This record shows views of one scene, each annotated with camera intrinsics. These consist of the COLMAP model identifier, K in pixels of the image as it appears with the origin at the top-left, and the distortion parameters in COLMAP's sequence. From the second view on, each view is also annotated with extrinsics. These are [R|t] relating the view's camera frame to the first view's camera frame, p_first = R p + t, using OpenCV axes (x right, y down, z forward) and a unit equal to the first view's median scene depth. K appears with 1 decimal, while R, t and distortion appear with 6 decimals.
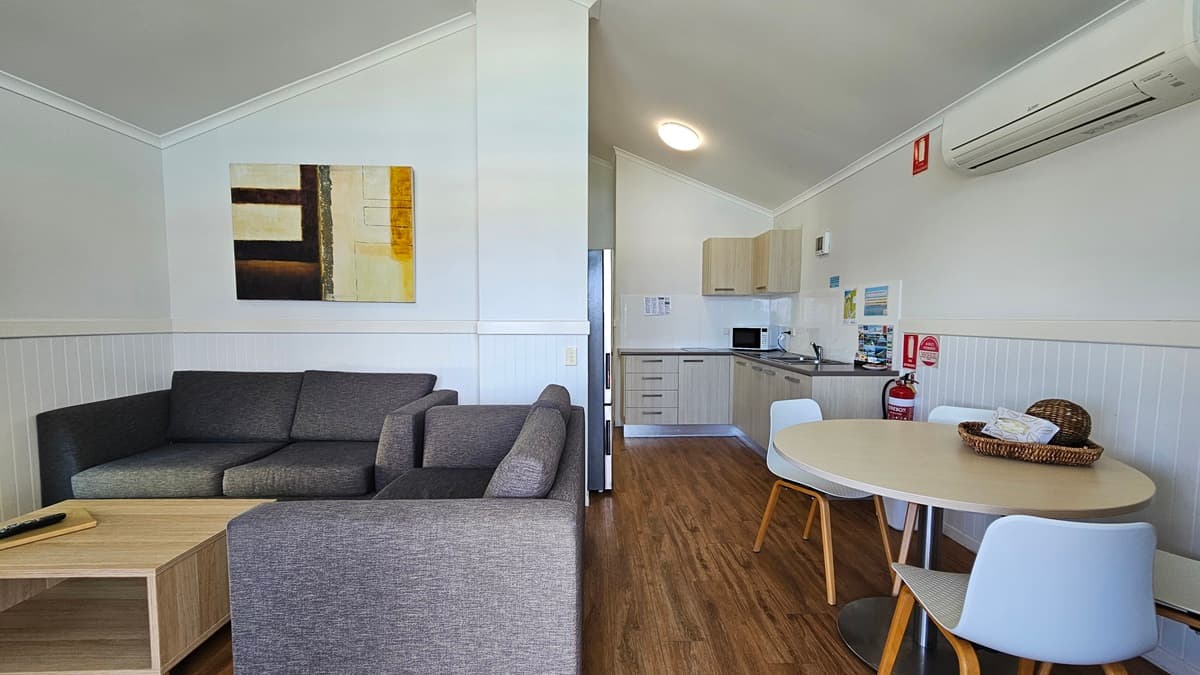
lens RADIAL K [[495.5, 0, 599.8], [0, 495.5, 354.9], [0, 0, 1]] dist [-0.001553, 0.000873]
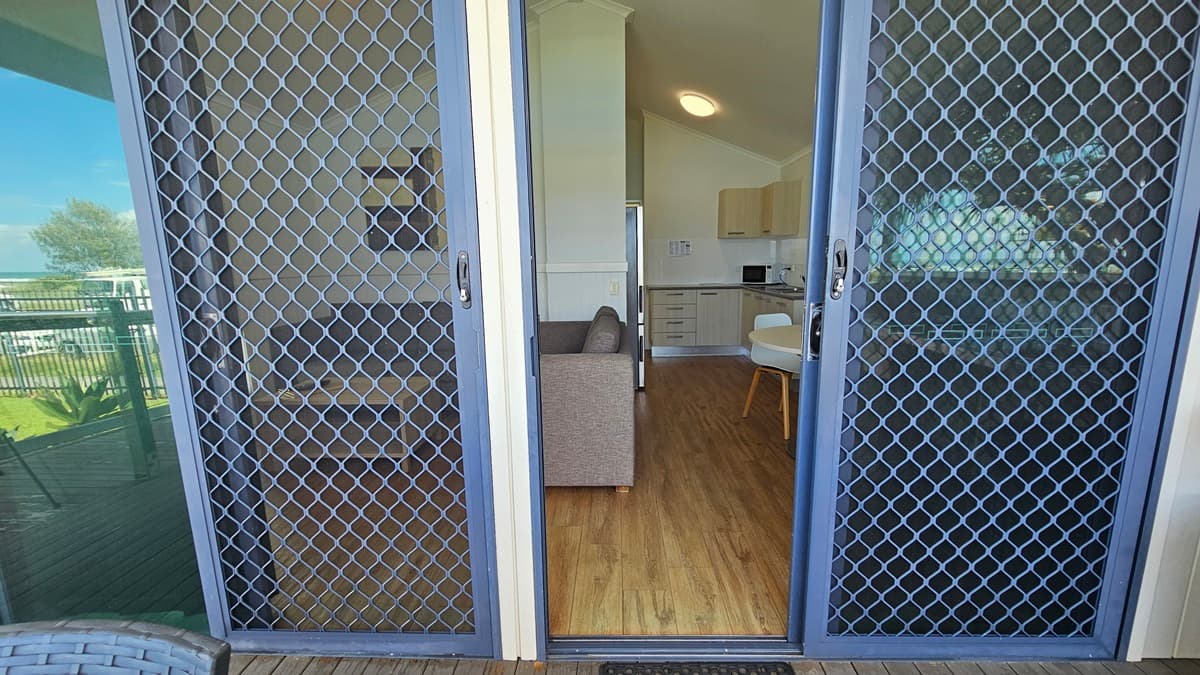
lens RADIAL K [[495.5, 0, 599.8], [0, 495.5, 354.9], [0, 0, 1]] dist [-0.001553, 0.000873]
pose [[0.998684, -0.010513, -0.050206, -0.028538], [0.016142, 0.993457, 0.113061, 0.028221], [0.048689, -0.113722, 0.992319, -0.348411]]
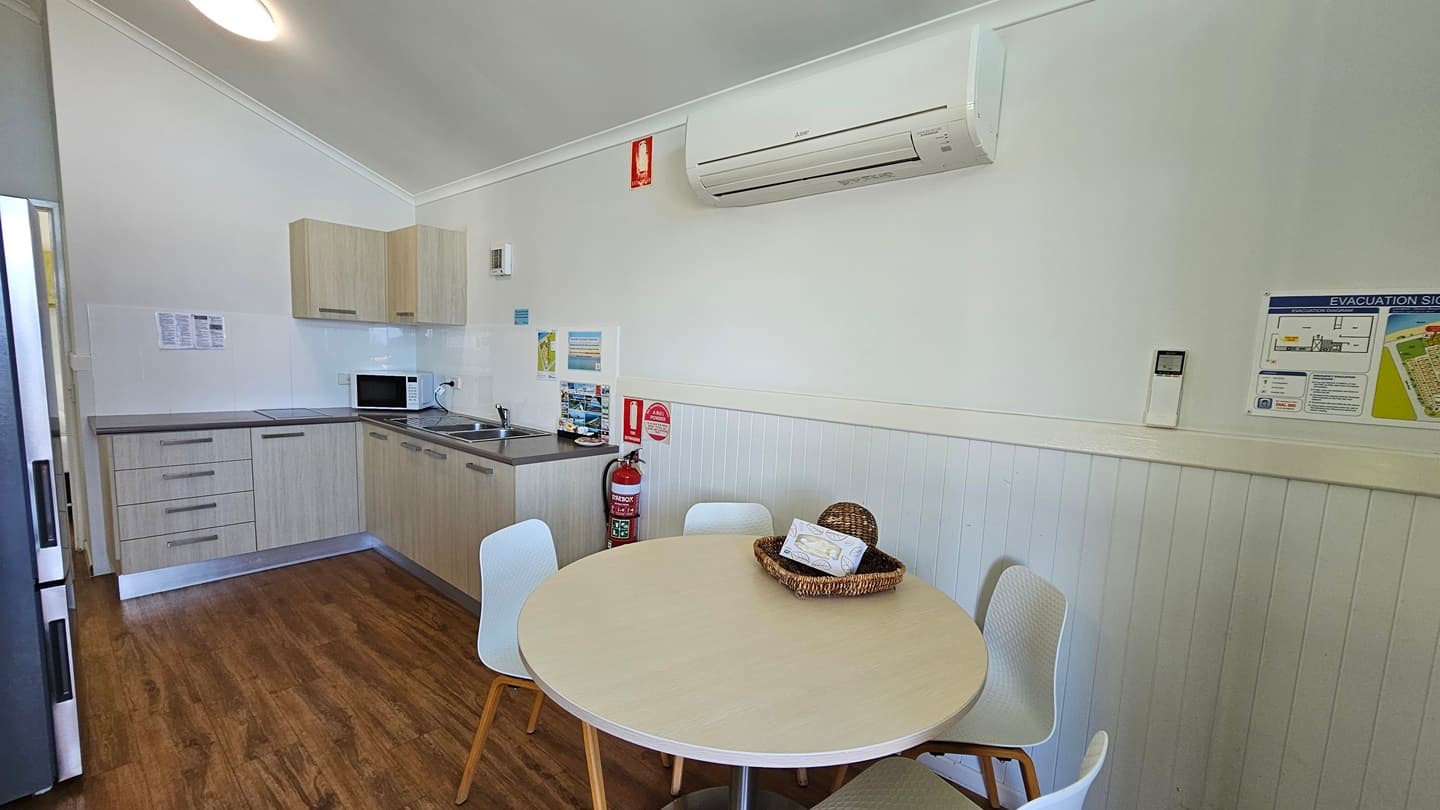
lens RADIAL K [[594.6, 0, 719.8], [0, 594.6, 425.8], [0, 0, 1]] dist [-0.001553, 0.000873]
pose [[0.667590, -0.059136, 0.742177, 0.026727], [0.011994, 0.997566, 0.068696, -0.056654], [-0.744432, -0.036959, 0.666674, 0.259494]]
